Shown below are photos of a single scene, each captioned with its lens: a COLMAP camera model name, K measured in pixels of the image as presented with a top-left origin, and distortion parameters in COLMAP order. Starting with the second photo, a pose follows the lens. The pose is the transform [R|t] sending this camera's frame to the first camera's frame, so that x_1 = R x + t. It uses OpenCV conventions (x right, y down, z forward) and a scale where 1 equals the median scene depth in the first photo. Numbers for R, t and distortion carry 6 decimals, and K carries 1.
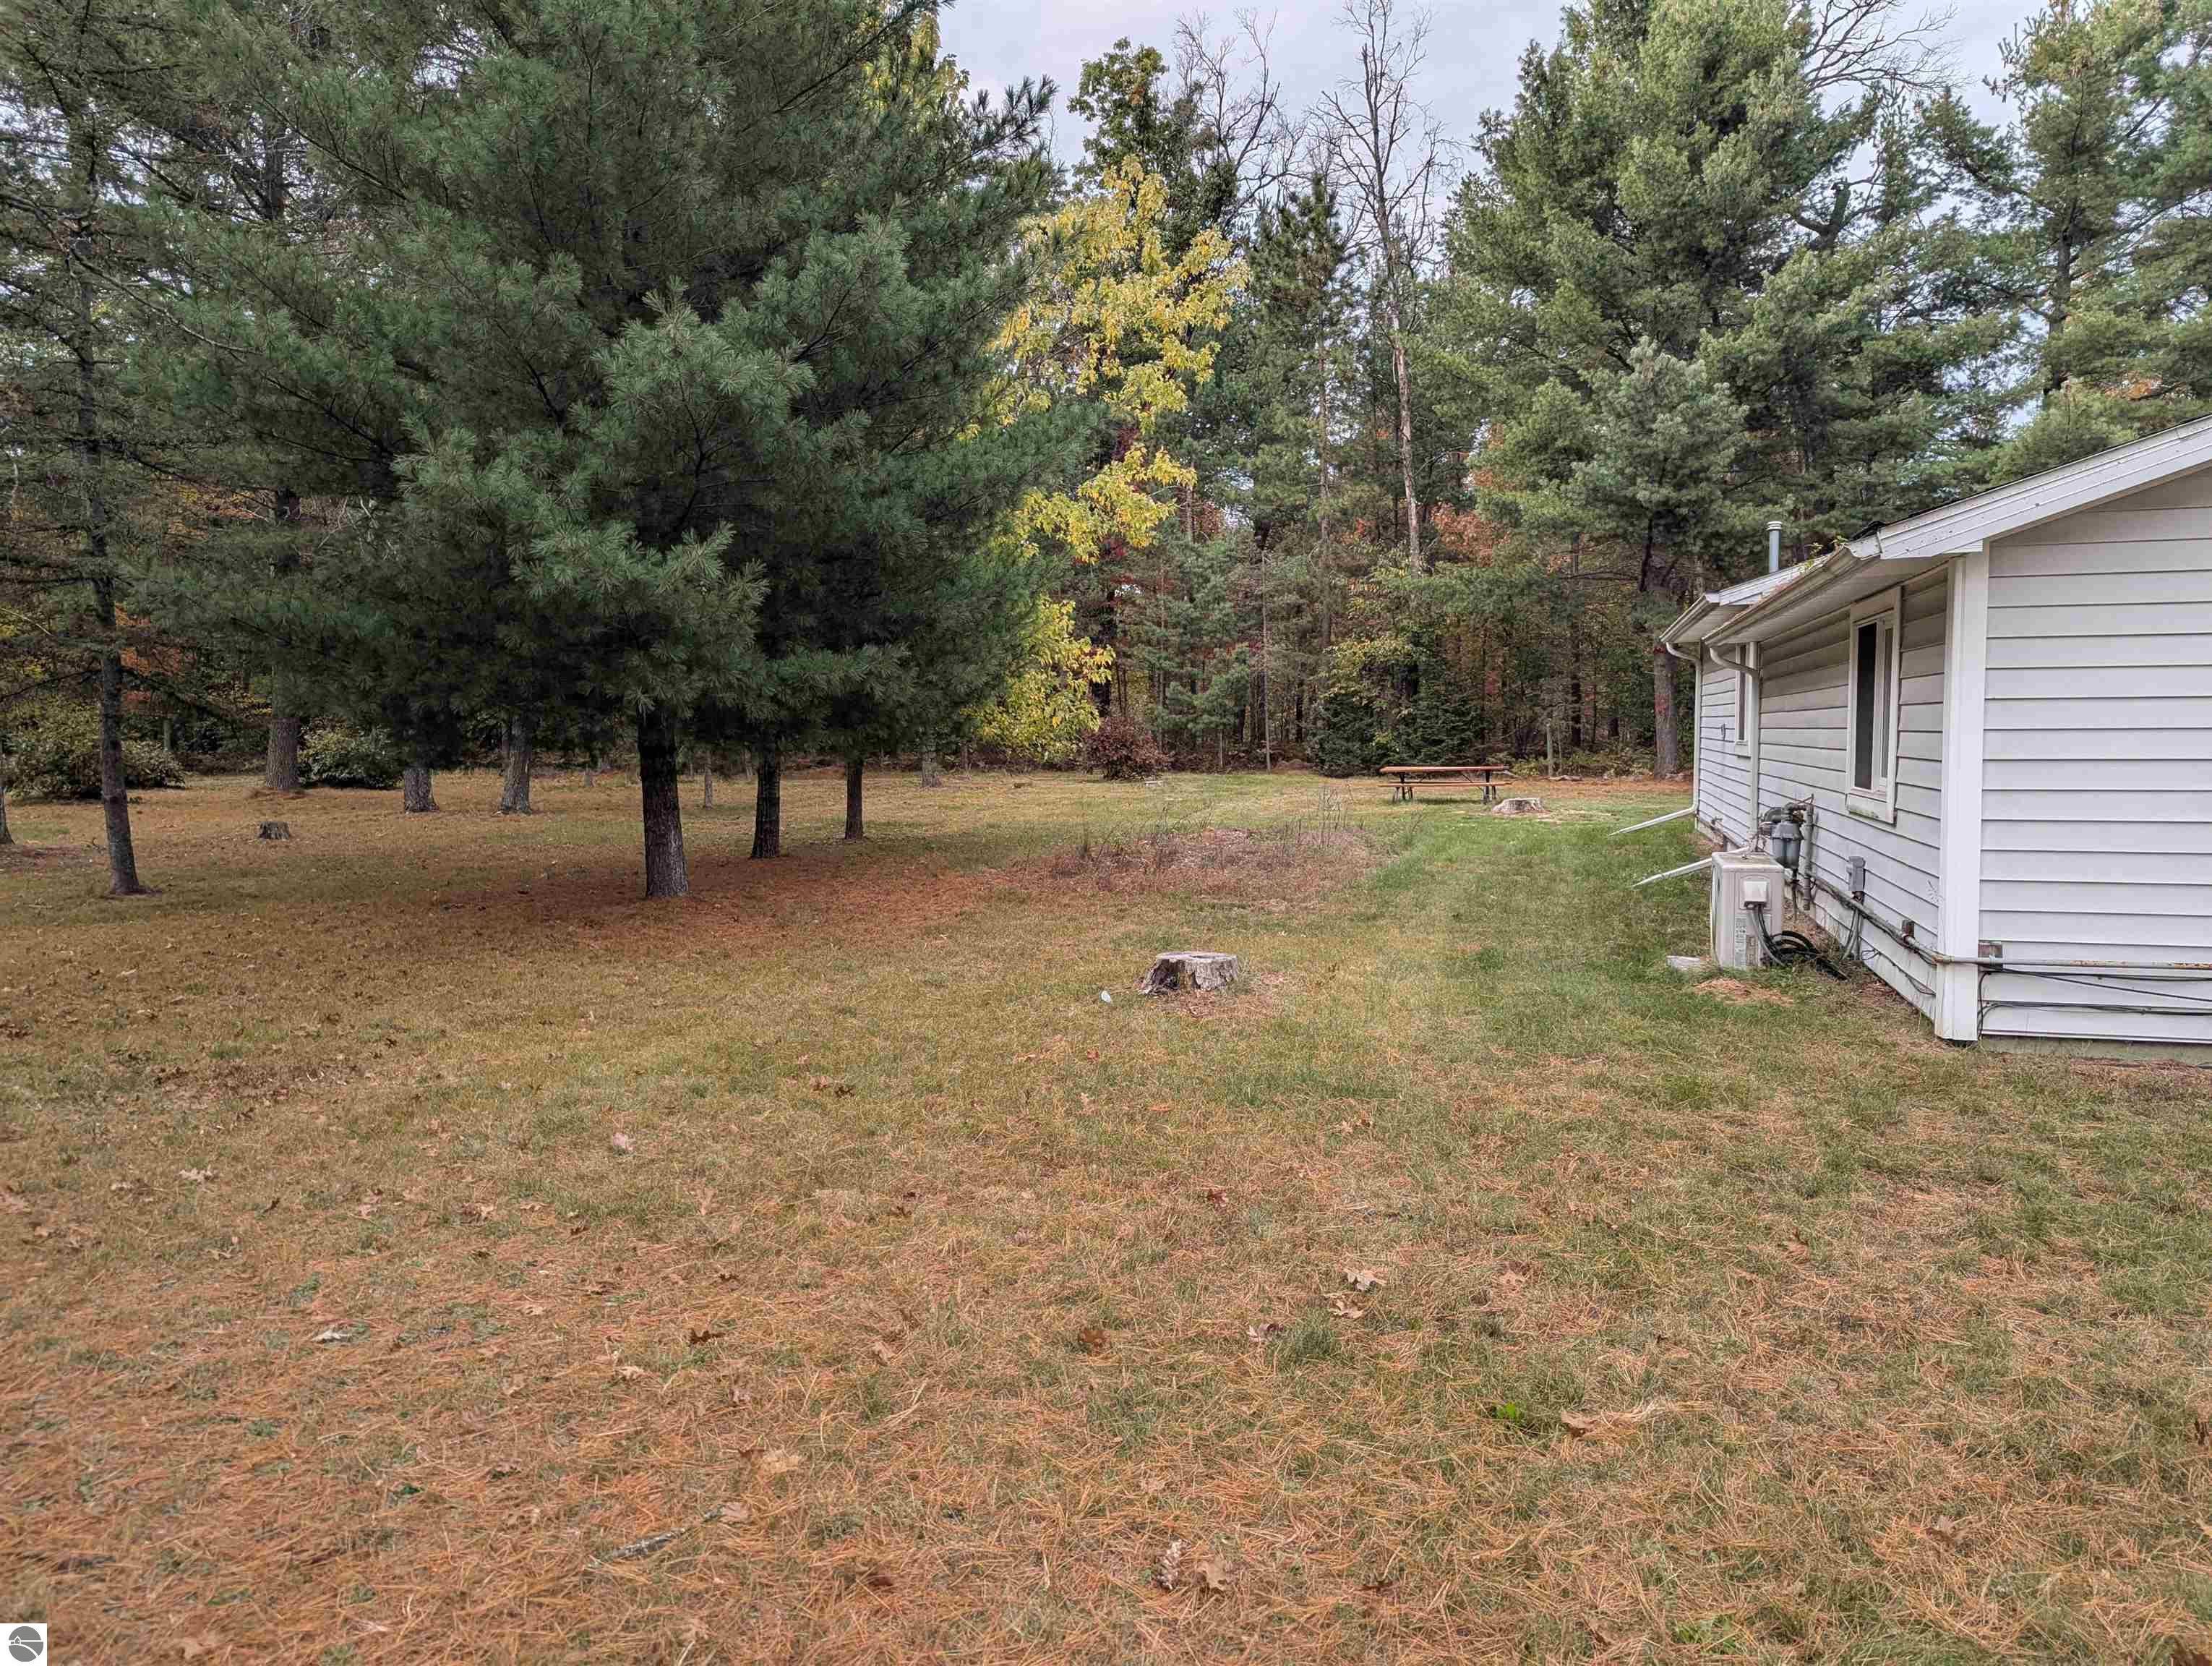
lens RADIAL K [[1551.7, 0, 1096.3], [0, 1551.7, 821.5], [0, 0, 1]] dist [0.058971, -0.057982]
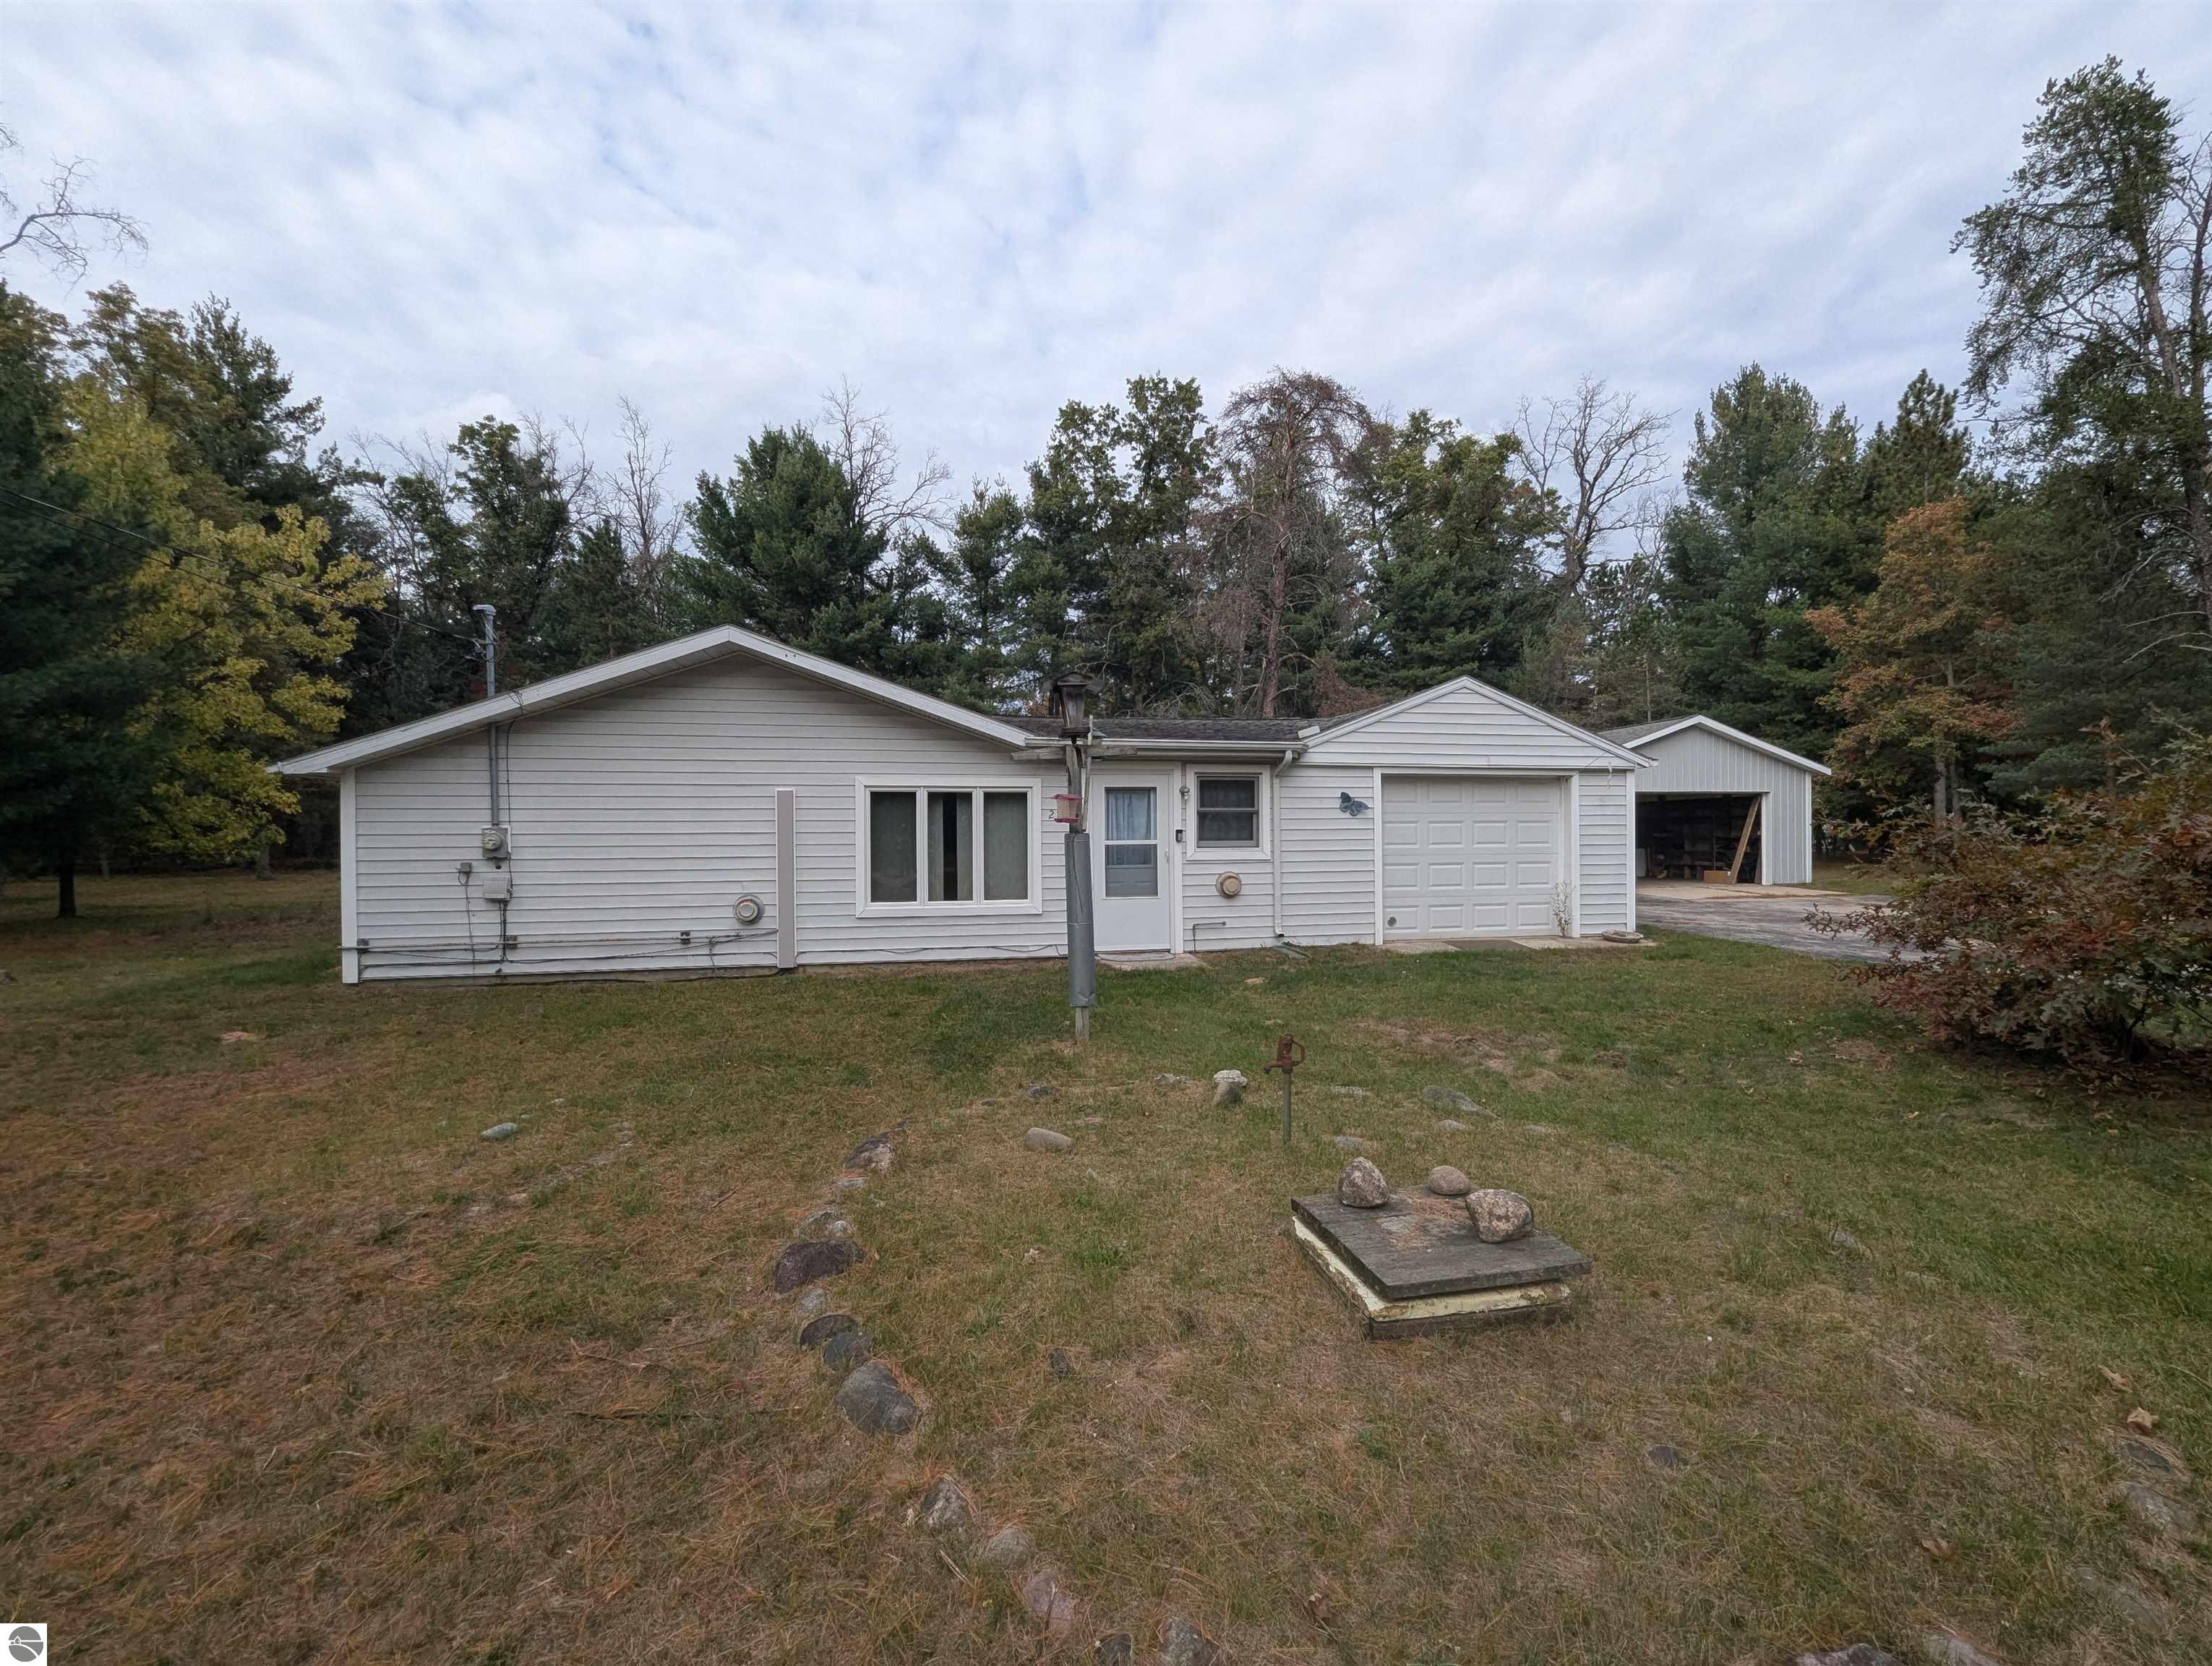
lens RADIAL K [[916.4, 0, 1106.5], [0, 916.4, 836.7], [0, 0, 1]] dist [-0.001621, -0.000598]
pose [[0.880254, -0.000762, 0.474502, 0.179199], [0.030041, 0.998082, -0.054127, 0.006301], [-0.473550, 0.061900, 0.878589, -0.142374]]
